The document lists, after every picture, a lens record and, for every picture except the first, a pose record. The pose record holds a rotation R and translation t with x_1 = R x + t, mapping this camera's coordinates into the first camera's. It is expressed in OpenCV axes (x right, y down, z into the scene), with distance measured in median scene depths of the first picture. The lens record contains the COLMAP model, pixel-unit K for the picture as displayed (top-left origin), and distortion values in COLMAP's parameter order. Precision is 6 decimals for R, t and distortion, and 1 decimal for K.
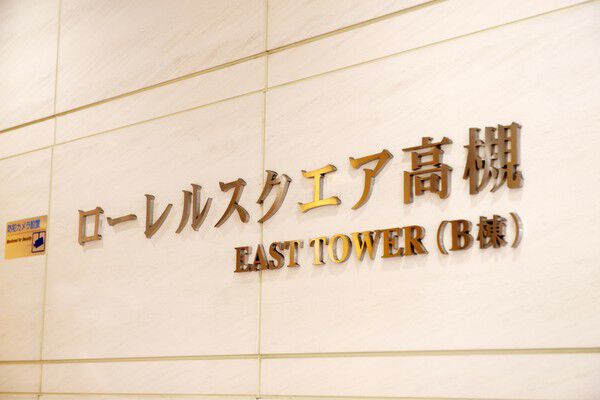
lens RADIAL K [[1133.6, 0, 300.0], [0, 1133.6, 200.0], [0, 0, 1]] dist [0.221086, 0.014186]
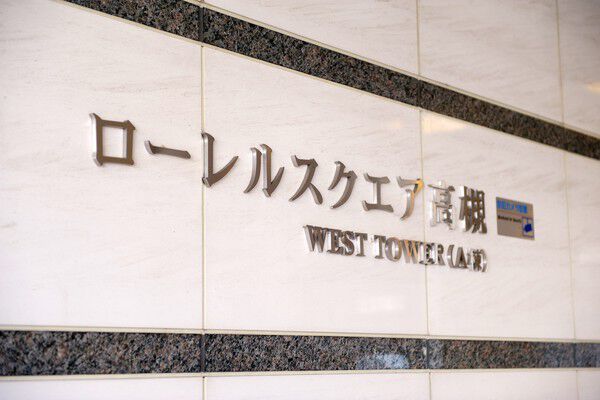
lens RADIAL K [[1133.6, 0, 300.0], [0, 1133.6, 200.0], [0, 0, 1]] dist [0.221086, 0.014186]
pose [[-0.105747, 0.130333, 0.985815, -1.107360], [-0.159259, 0.976356, -0.146166, 0.176972], [-0.981557, -0.172457, -0.082490, 1.151165]]
